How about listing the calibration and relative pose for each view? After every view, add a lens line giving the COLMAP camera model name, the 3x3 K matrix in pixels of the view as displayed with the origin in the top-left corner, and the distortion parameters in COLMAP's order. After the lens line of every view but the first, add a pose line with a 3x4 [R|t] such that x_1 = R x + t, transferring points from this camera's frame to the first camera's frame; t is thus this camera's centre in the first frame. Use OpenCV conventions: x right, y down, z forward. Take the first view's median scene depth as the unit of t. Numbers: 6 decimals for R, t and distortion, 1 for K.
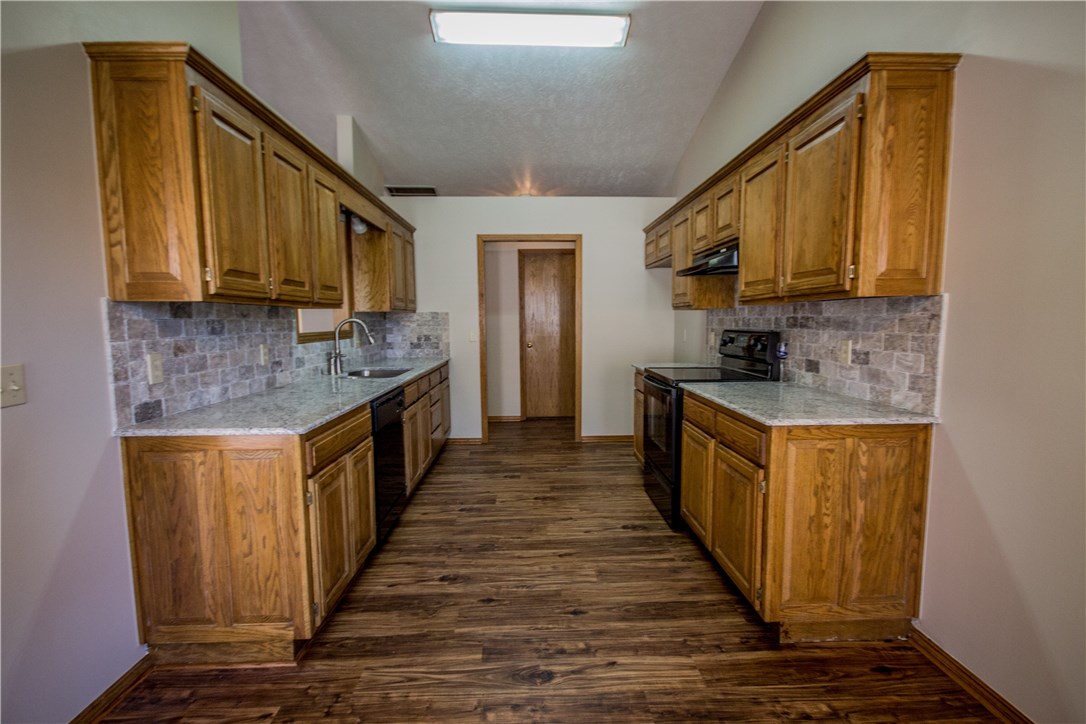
lens RADIAL K [[503.6, 0, 547.5], [0, 503.6, 370.8], [0, 0, 1]] dist [-0.003555, -0.000813]
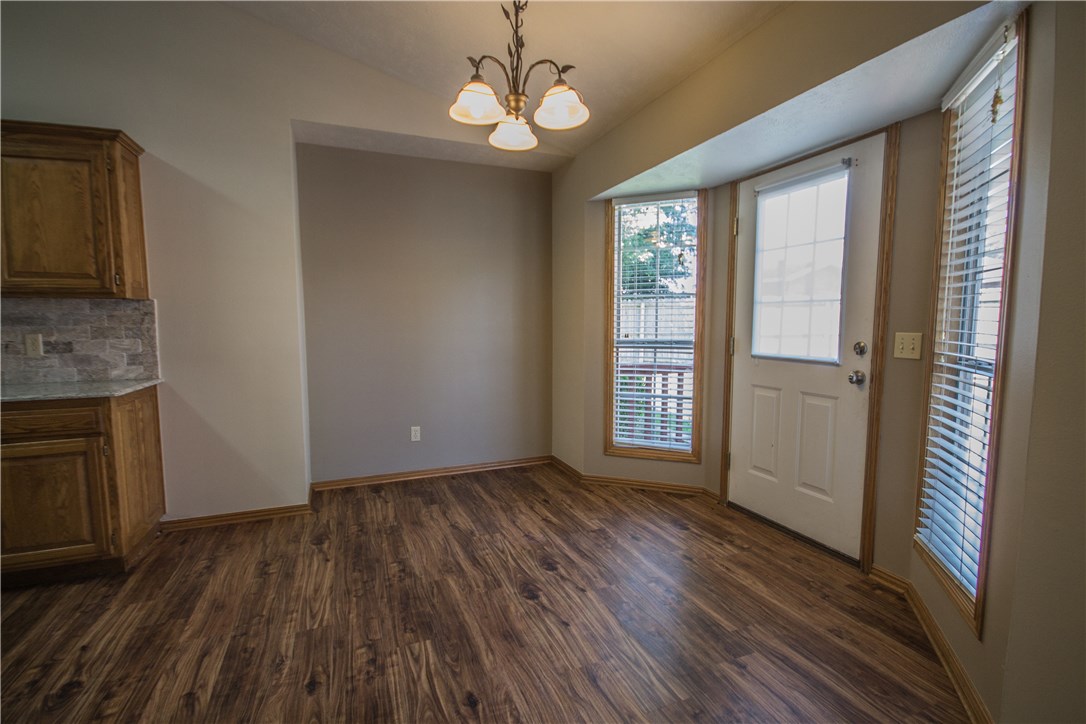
lens RADIAL K [[503.6, 0, 541.2], [0, 503.6, 370.3], [0, 0, 1]] dist [-0.003555, -0.000813]
pose [[-0.318425, -0.083246, 0.944286, -1.011511], [0.101406, 0.987429, 0.121245, -0.001352], [-0.942508, 0.134364, -0.305981, 0.340378]]
